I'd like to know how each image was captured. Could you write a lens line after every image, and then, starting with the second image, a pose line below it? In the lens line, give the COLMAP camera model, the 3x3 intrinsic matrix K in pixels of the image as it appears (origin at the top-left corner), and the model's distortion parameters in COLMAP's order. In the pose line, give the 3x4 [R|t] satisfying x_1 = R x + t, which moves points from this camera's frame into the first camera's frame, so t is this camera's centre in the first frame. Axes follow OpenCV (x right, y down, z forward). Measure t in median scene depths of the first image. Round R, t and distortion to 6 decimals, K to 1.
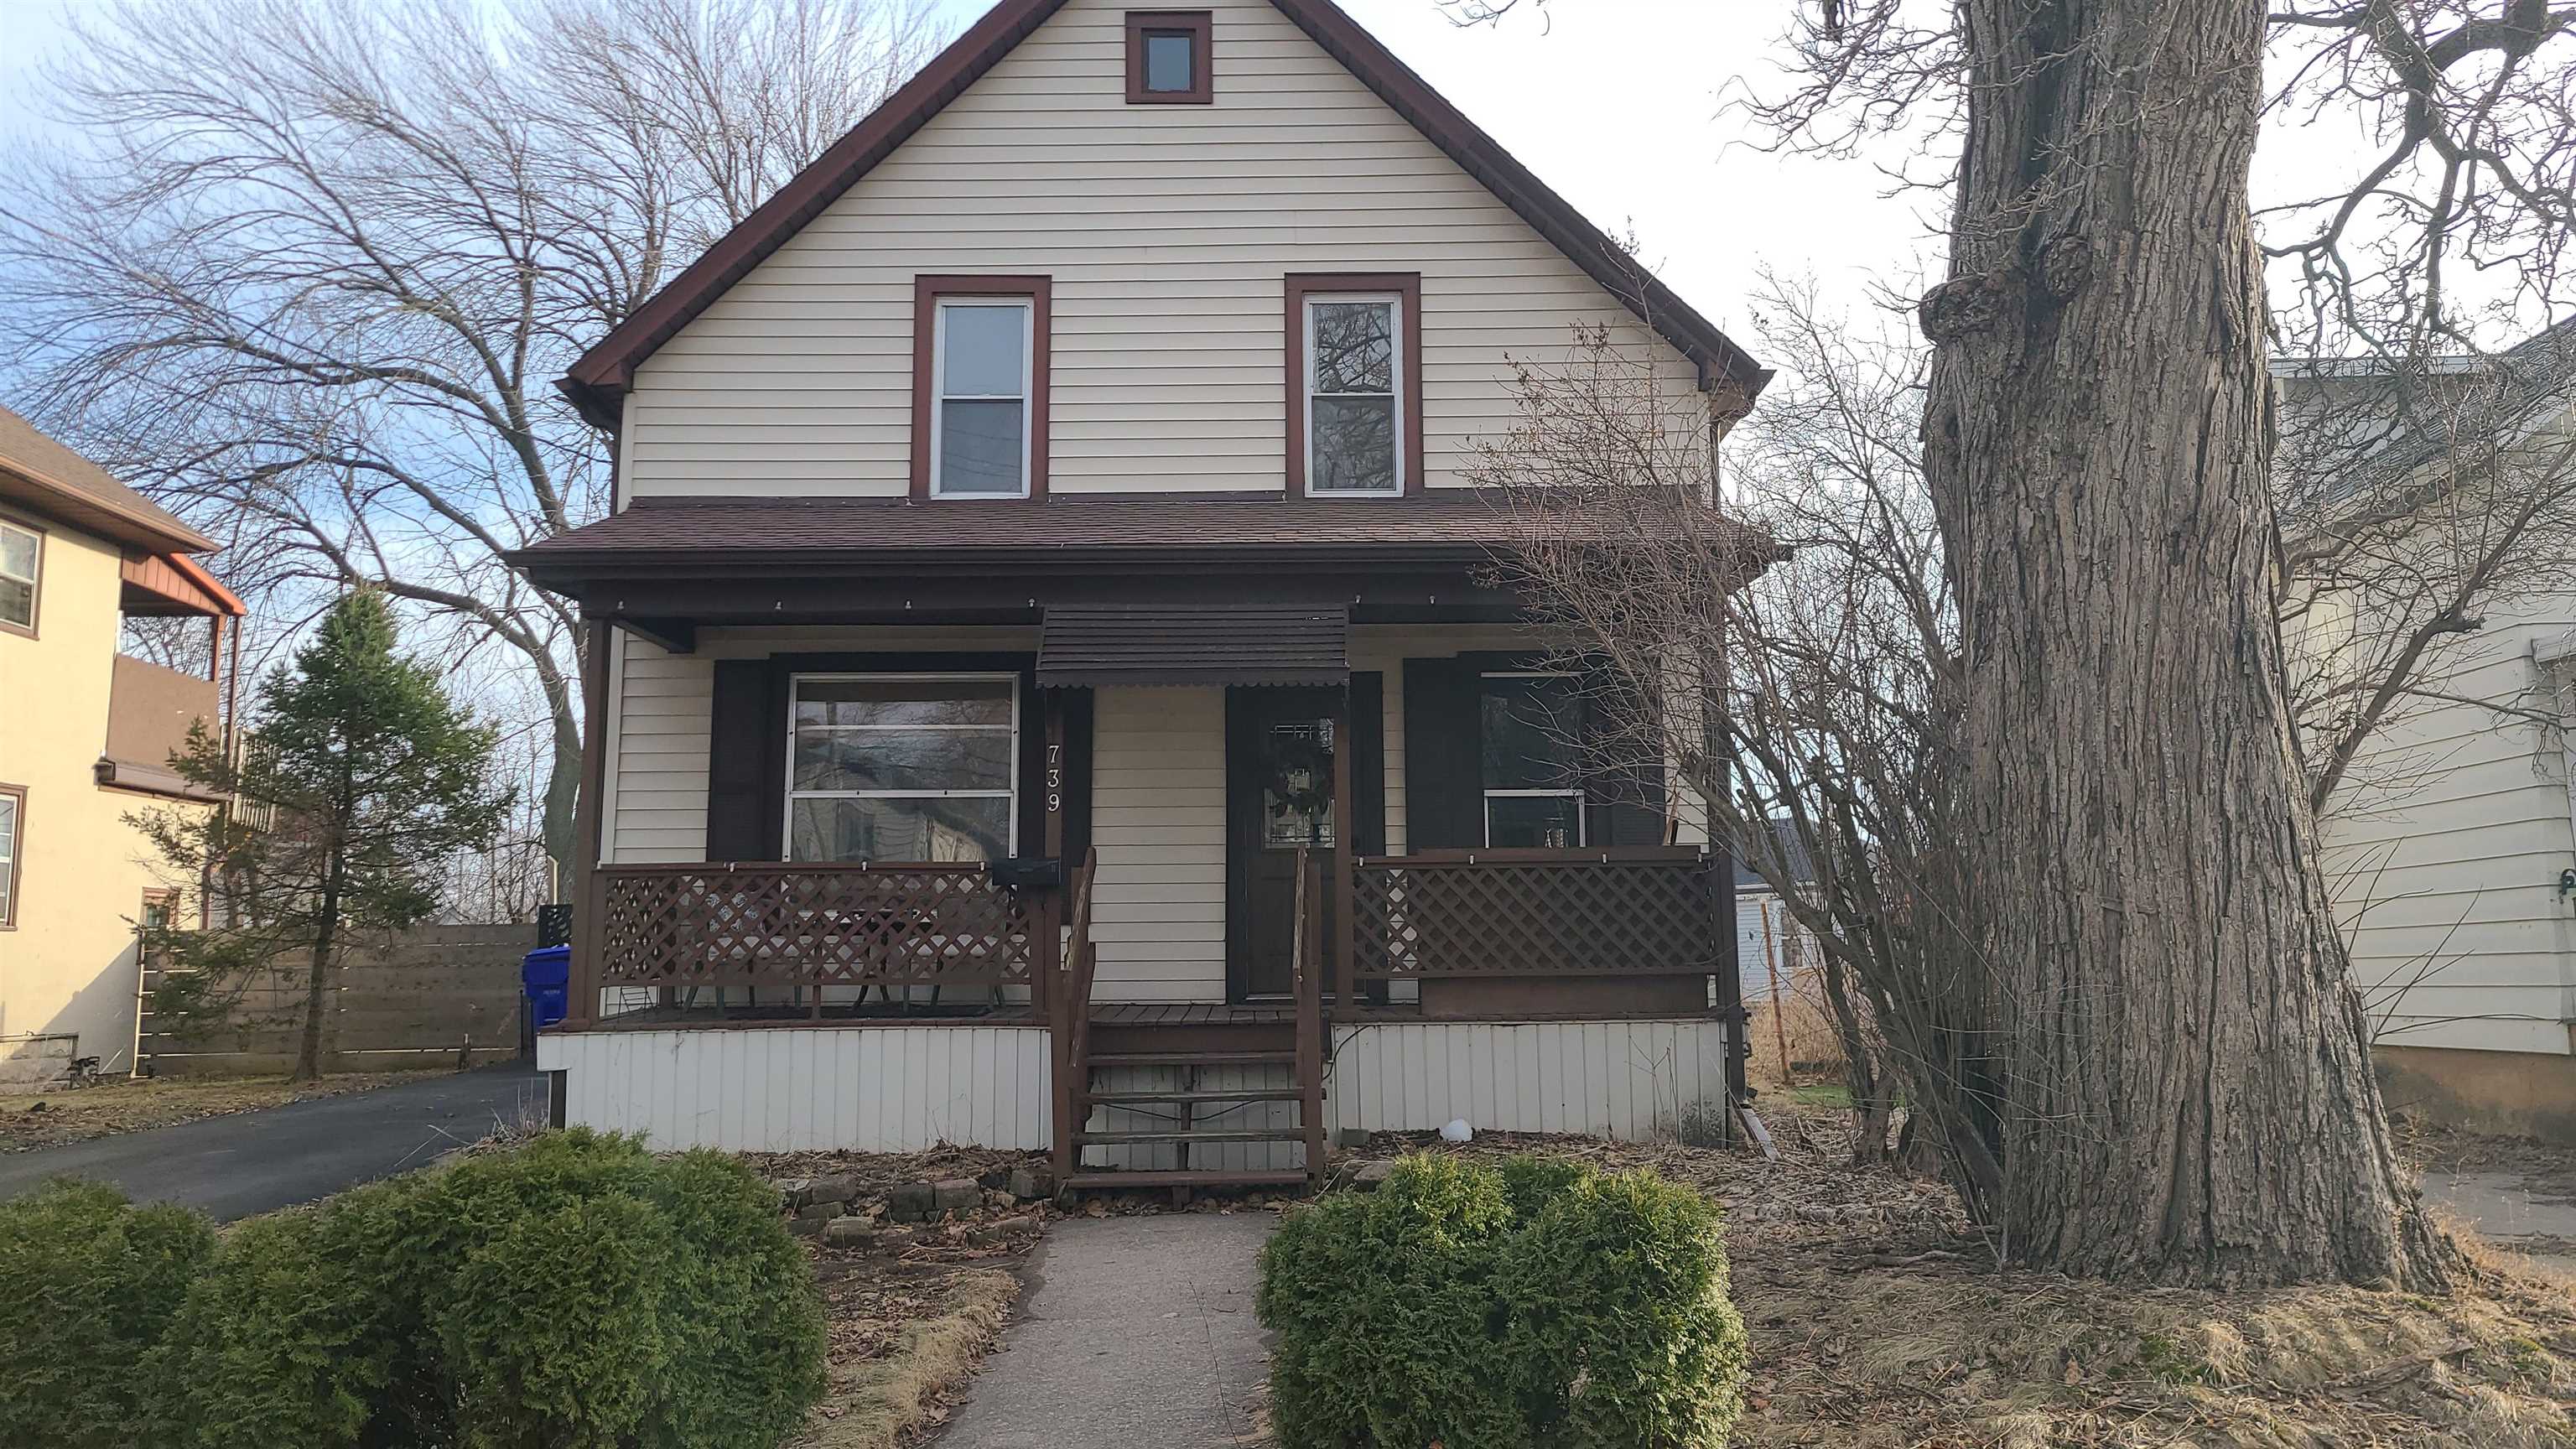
lens RADIAL K [[1938.1, 0, 1288.0], [0, 1938.1, 724.5], [0, 0, 1]] dist [0.030967, -0.004274]
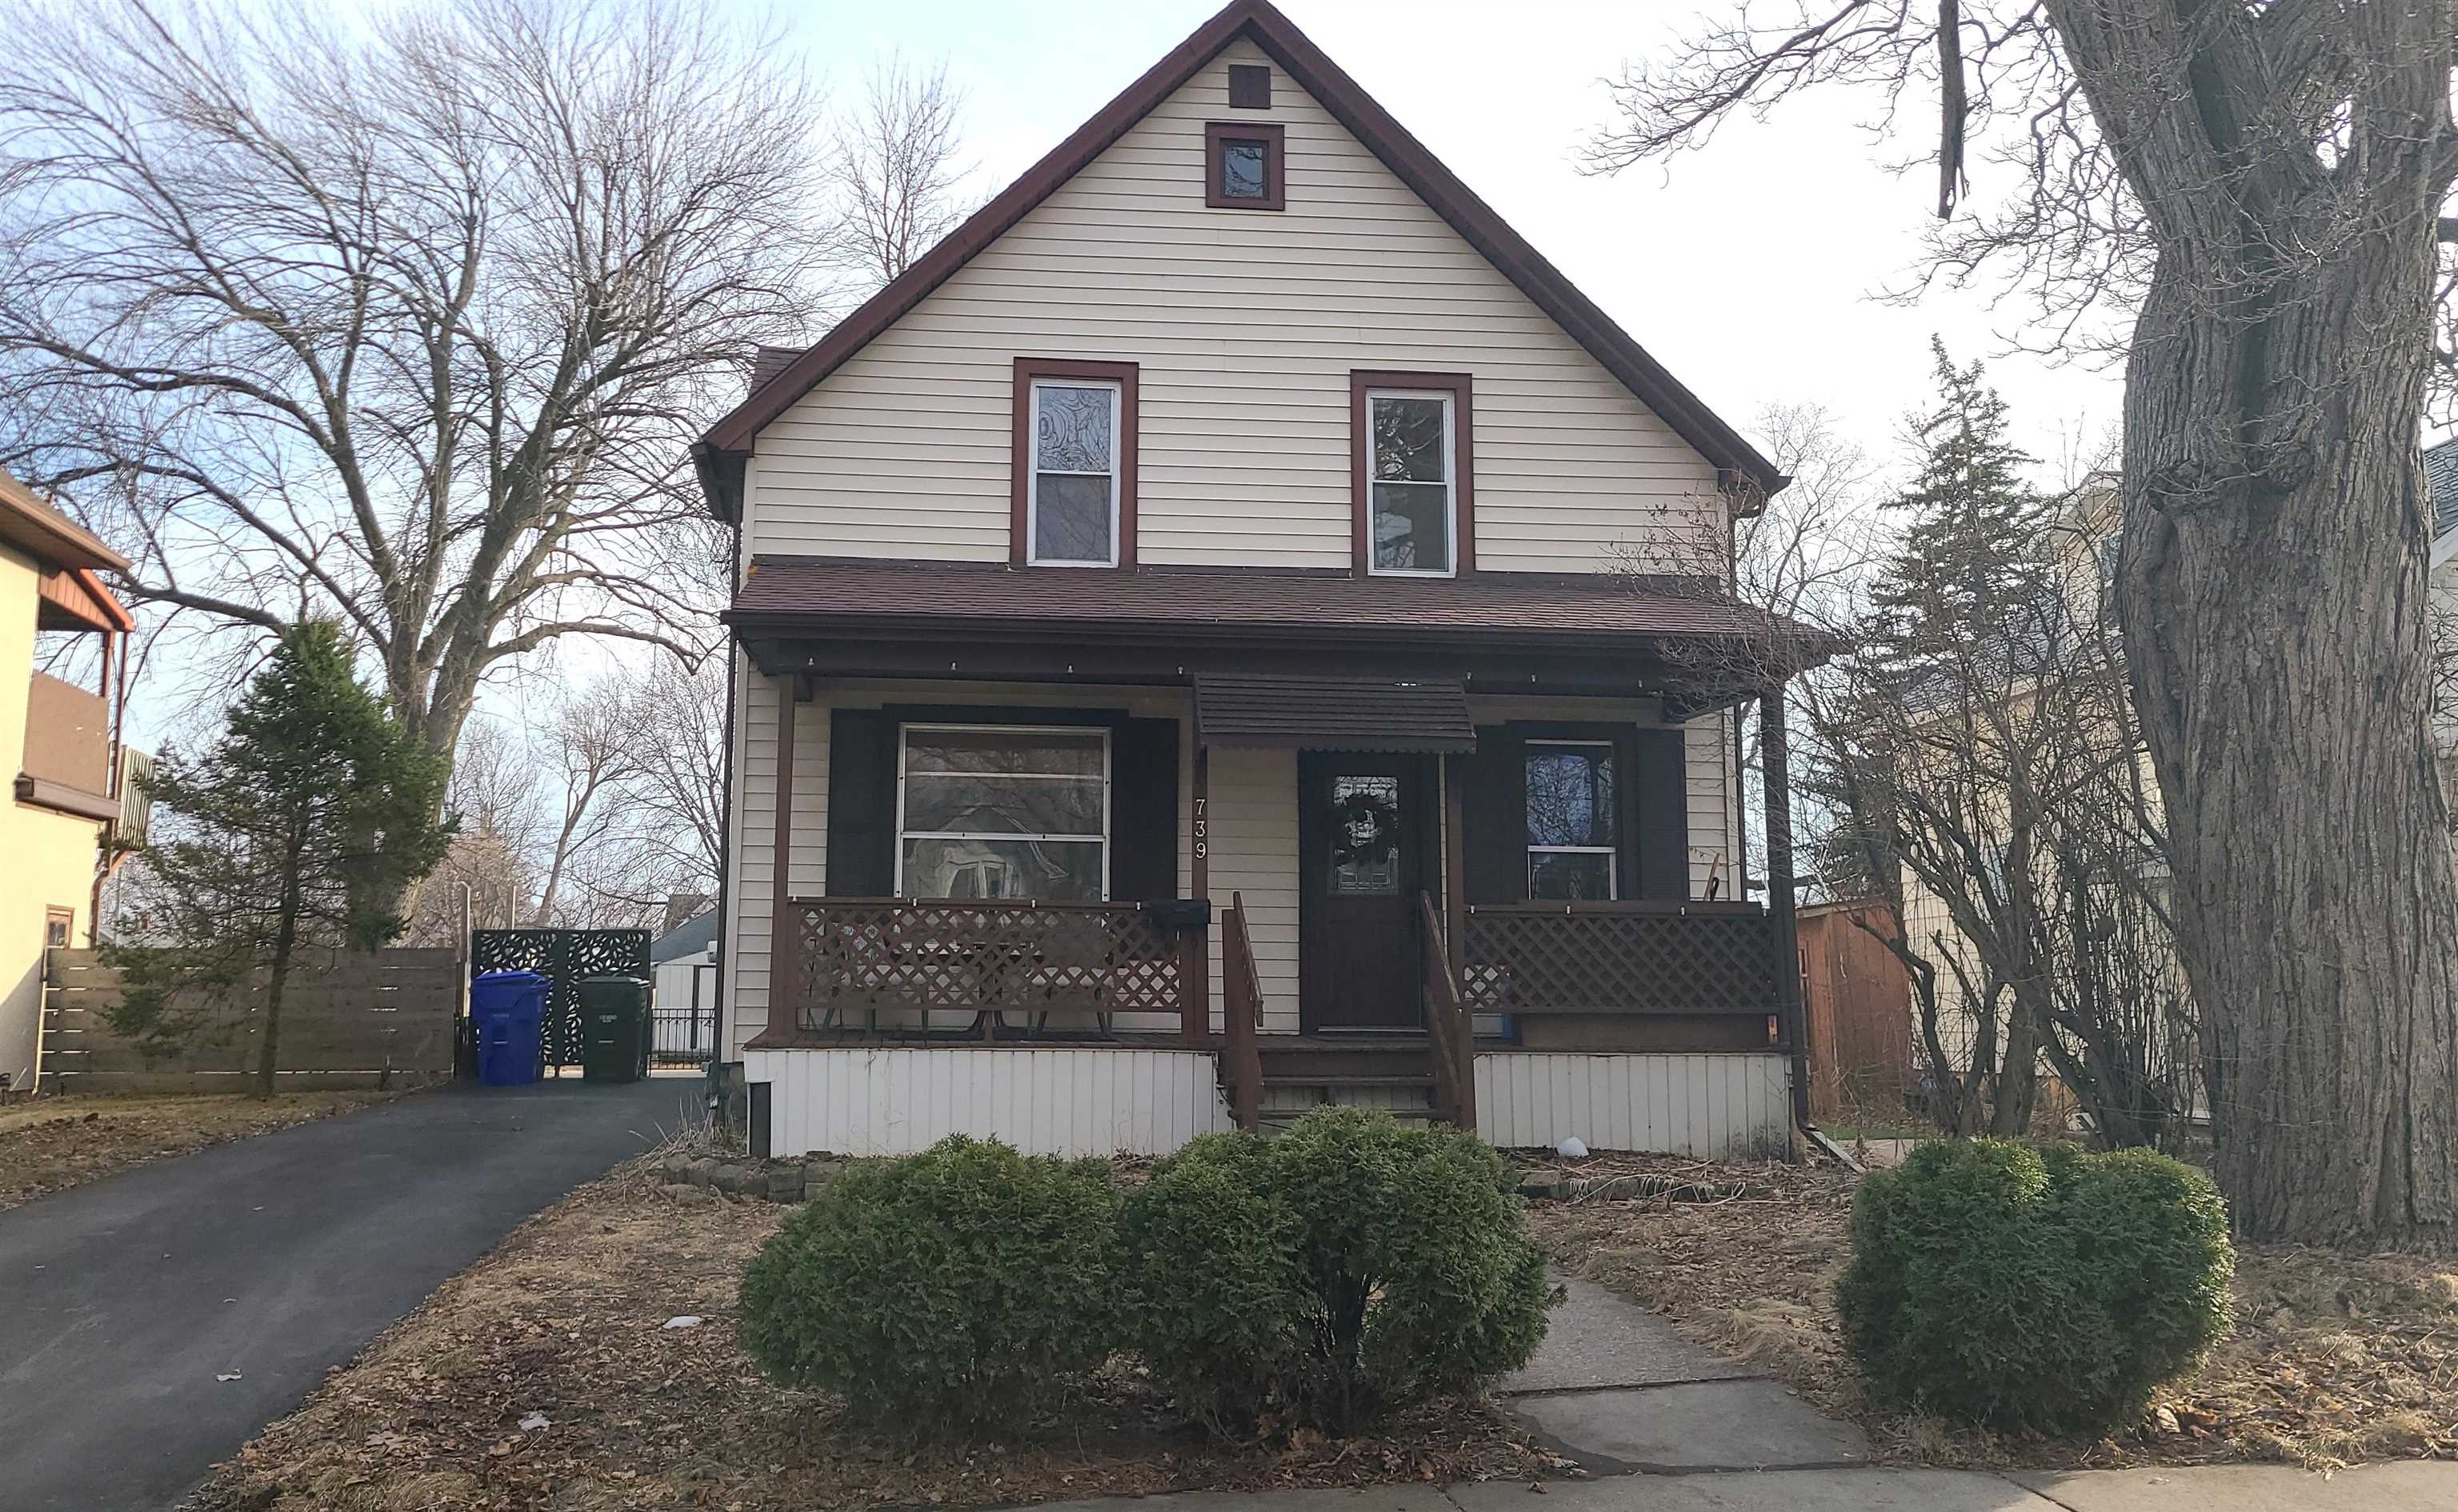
lens RADIAL K [[2029.5, 0, 1096.4], [0, 2029.5, 761.3], [0, 0, 1]] dist [0.039335, -0.026227]
pose [[0.996296, 0.026534, 0.081798, -0.242081], [-0.026839, 0.999636, 0.002627, -0.010963], [-0.081698, -0.004812, 0.996646, -0.139417]]
